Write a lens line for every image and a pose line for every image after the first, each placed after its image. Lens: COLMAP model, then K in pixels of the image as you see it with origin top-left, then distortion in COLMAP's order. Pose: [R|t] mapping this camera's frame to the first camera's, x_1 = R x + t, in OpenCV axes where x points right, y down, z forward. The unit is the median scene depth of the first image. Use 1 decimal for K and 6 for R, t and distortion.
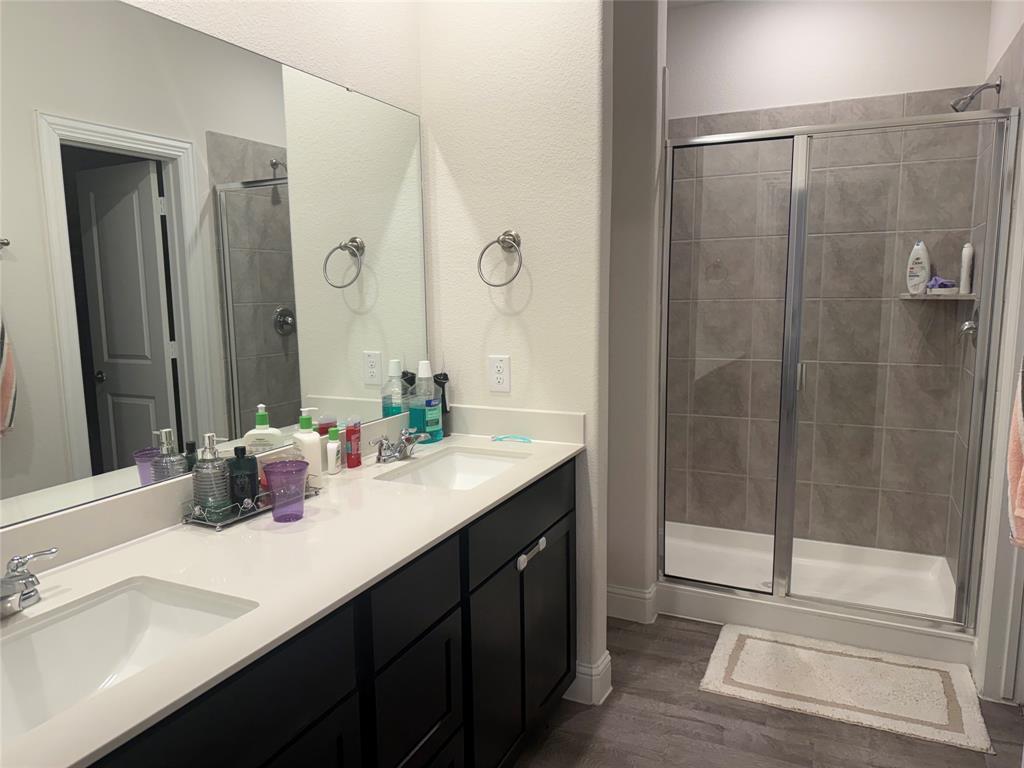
lens RADIAL K [[714.9, 0, 511.0], [0, 714.9, 391.1], [0, 0, 1]] dist [0.077376, -0.099085]
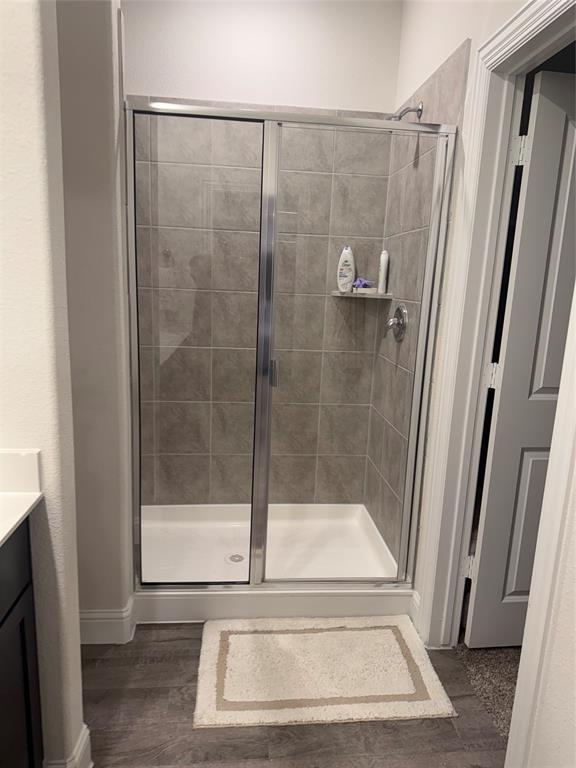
lens RADIAL K [[536.2, 0, 292.5], [0, 536.2, 388.3], [0, 0, 1]] dist [0.077376, -0.099085]
pose [[0.859757, -0.056712, 0.507545, 0.039307], [0.020206, 0.996814, 0.077154, -0.053635], [-0.510304, -0.056078, 0.858164, 0.327257]]
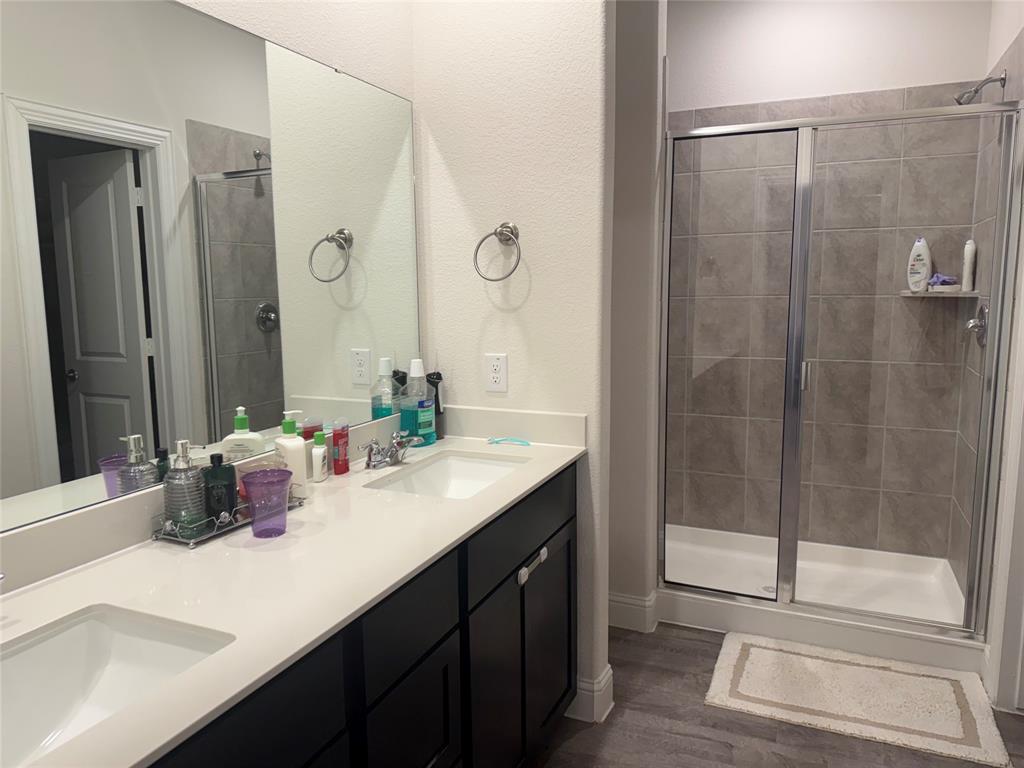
lens RADIAL K [[714.9, 0, 519.9], [0, 714.9, 380.0], [0, 0, 1]] dist [0.077376, -0.099085]
pose [[0.999512, -0.000160, 0.031245, -0.011740], [0.000504, 0.999939, -0.010990, -0.003775], [-0.031241, 0.011000, 0.999451, 0.041735]]
